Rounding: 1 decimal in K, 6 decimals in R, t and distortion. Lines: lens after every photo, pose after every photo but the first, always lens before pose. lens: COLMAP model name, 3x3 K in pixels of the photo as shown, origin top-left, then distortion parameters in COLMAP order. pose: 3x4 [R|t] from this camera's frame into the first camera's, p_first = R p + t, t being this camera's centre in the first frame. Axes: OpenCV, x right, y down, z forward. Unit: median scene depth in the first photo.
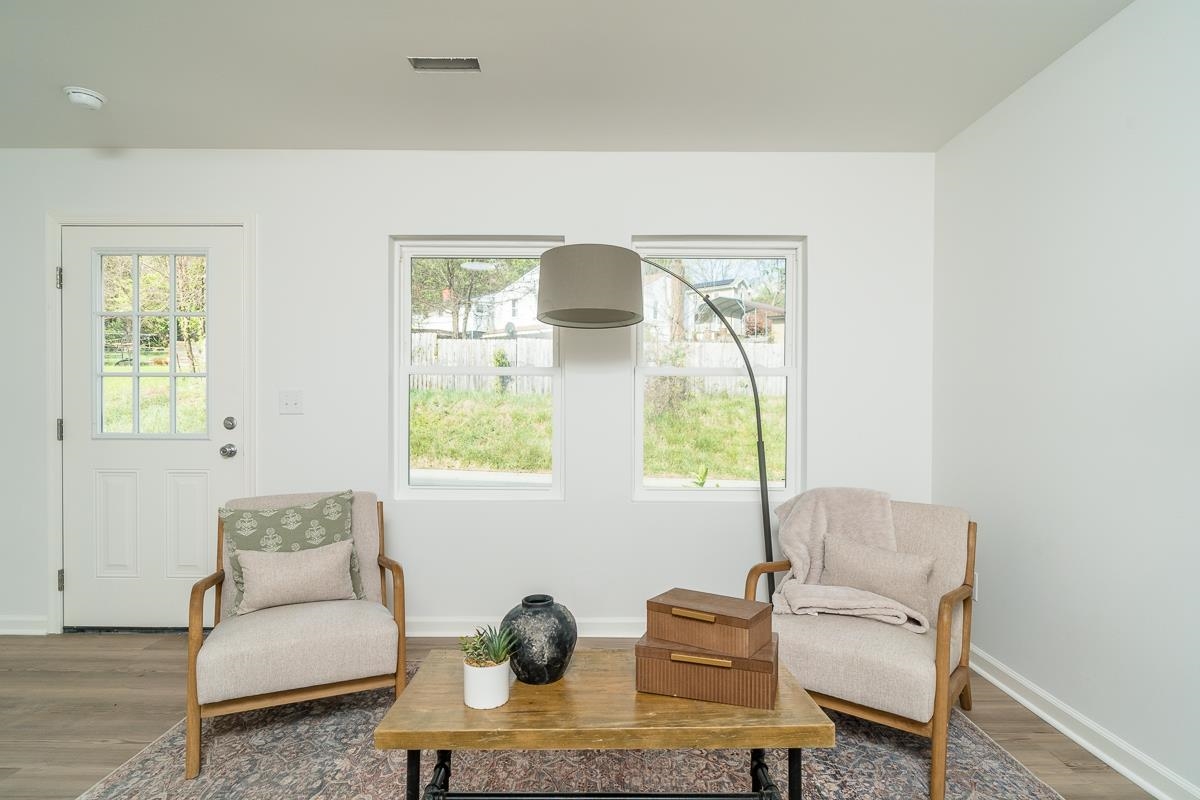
lens RADIAL K [[630.0, 0, 598.3], [0, 630.0, 412.4], [0, 0, 1]] dist [-0.002920, 0.000944]
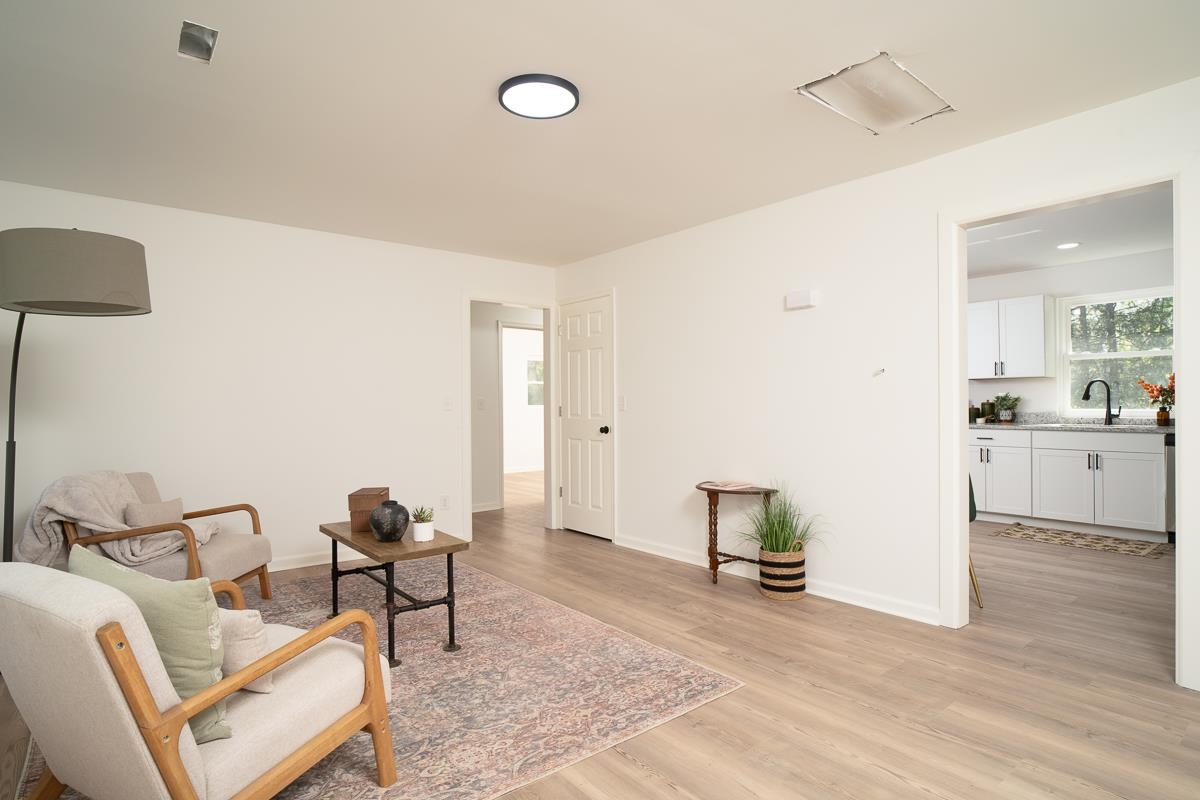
lens RADIAL K [[624.1, 0, 600.0], [0, 624.1, 400.0], [0, 0, 1]] dist [-0.029754, 0.000232]
pose [[-0.628247, 0.005776, 0.777992, -1.007807], [0.006738, 0.999975, -0.001982, -0.008272], [-0.777985, 0.003997, -0.628271, 0.845801]]
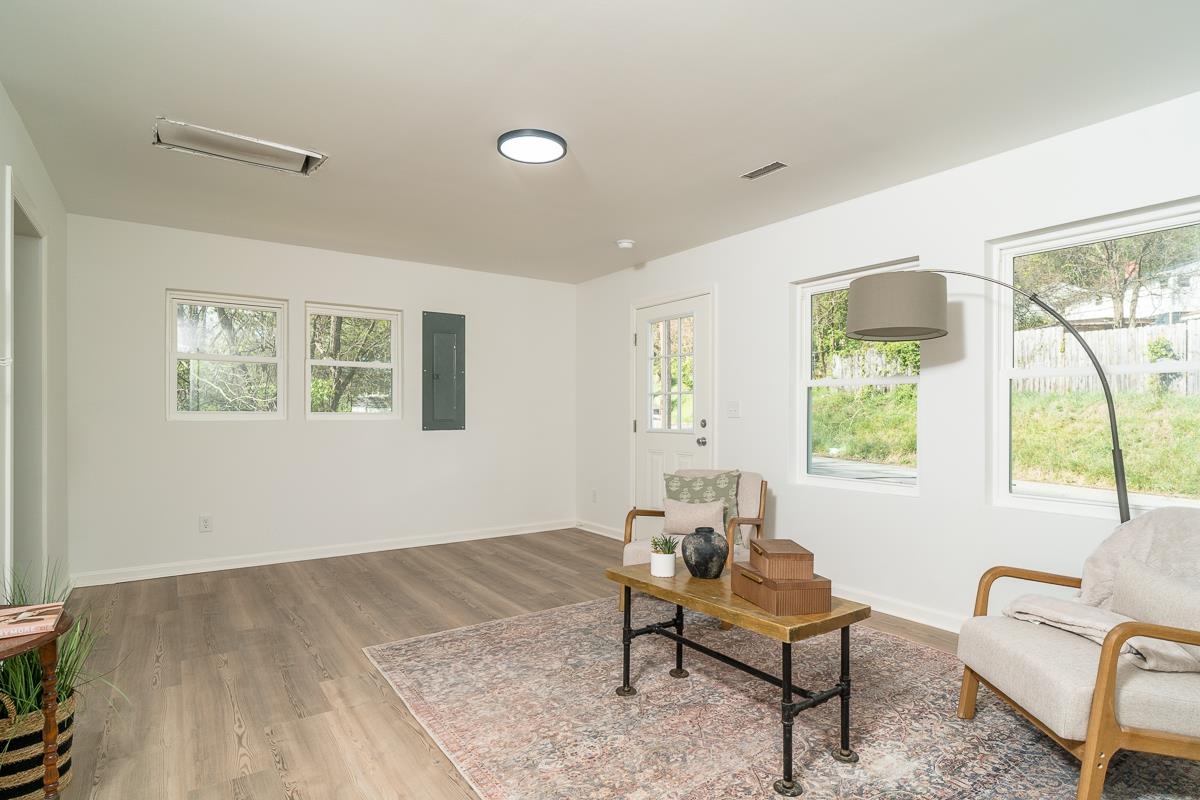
lens RADIAL K [[638.4, 0, 600.0], [0, 638.4, 400.0], [0, 0, 1]] dist [-0.003056, 0.000173]
pose [[0.566951, -0.020465, -0.823497, 0.557580], [-0.003385, 0.999625, -0.027173, 0.003510], [0.823745, 0.018194, 0.566669, -0.086655]]
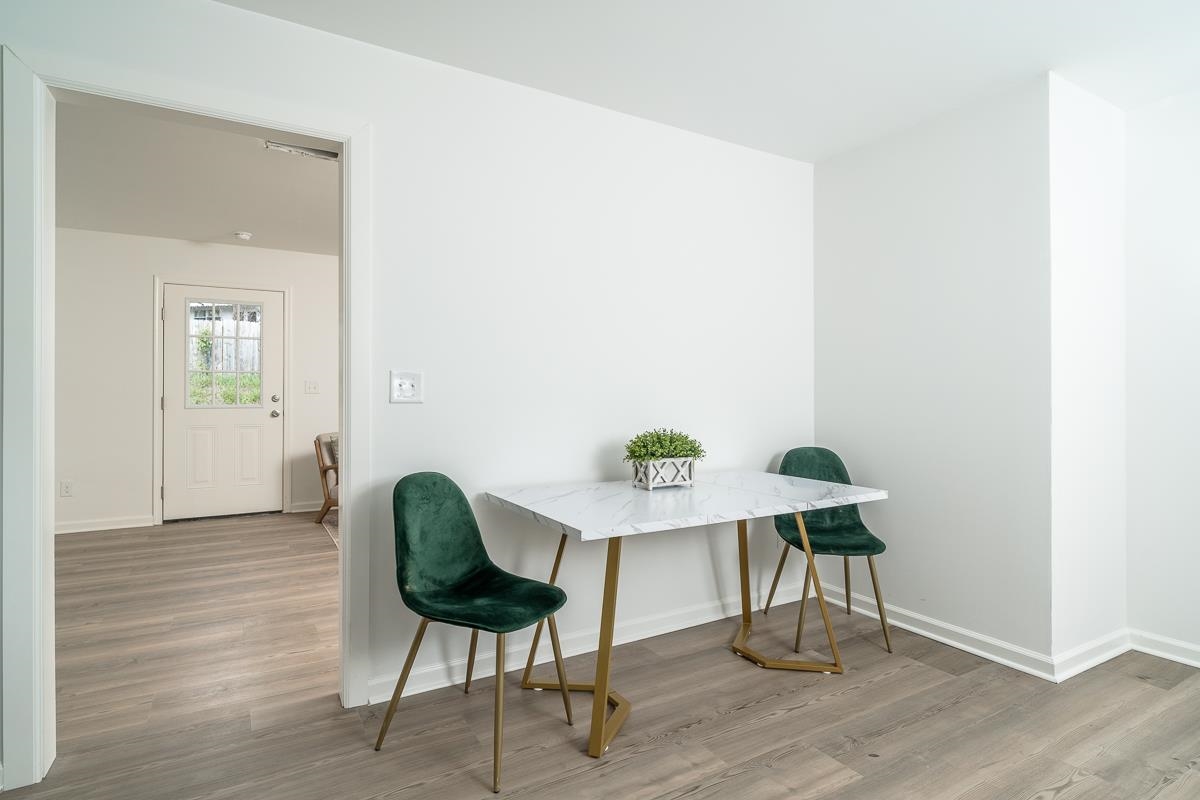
lens RADIAL K [[630.0, 0, 598.3], [0, 630.0, 412.4], [0, 0, 1]] dist [-0.002920, 0.000944]
pose [[0.866740, -0.015163, 0.498530, -0.694808], [-0.001124, 0.999476, 0.032353, -0.004895], [-0.498759, -0.028602, 0.866268, -1.071411]]
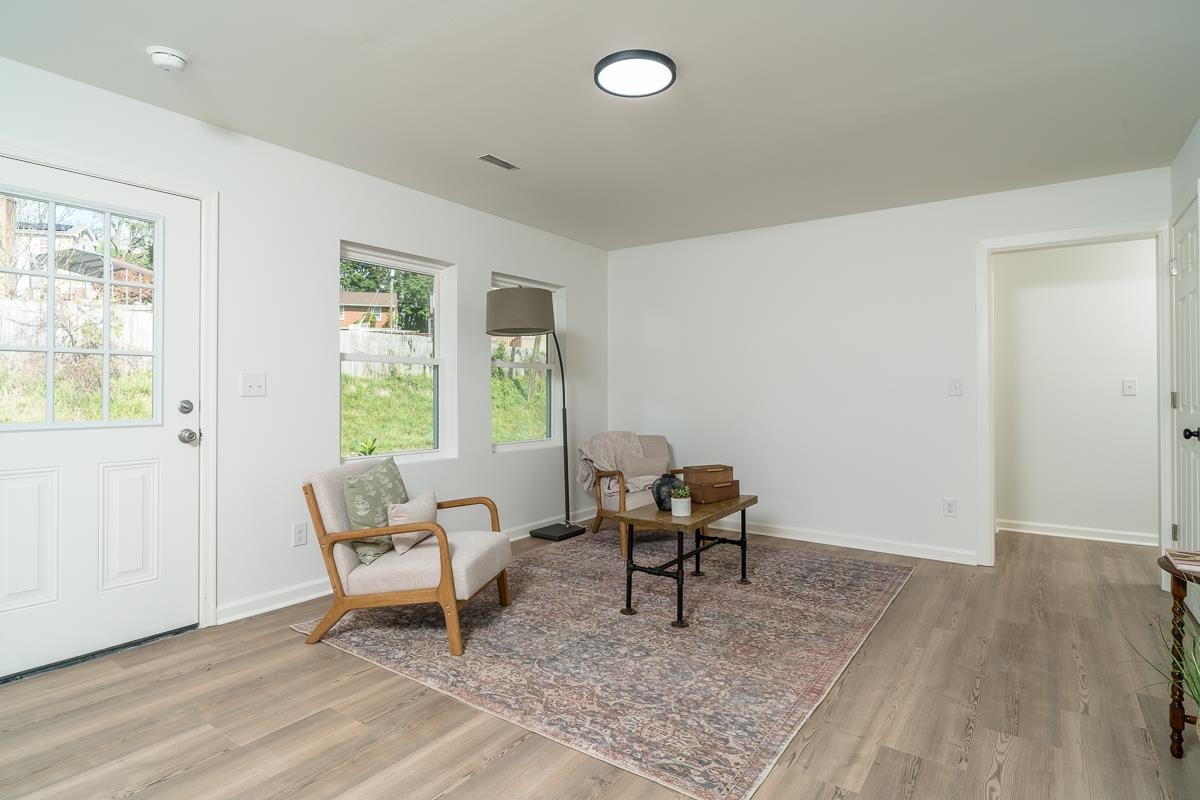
lens RADIAL K [[620.0, 0, 606.4], [0, 620.0, 380.6], [0, 0, 1]] dist [-0.004381, 0.000300]
pose [[0.569895, 0.008368, 0.821675, -1.004155], [0.005228, 0.999891, -0.013809, -0.006487], [-0.821701, 0.012165, 0.569789, -0.040131]]
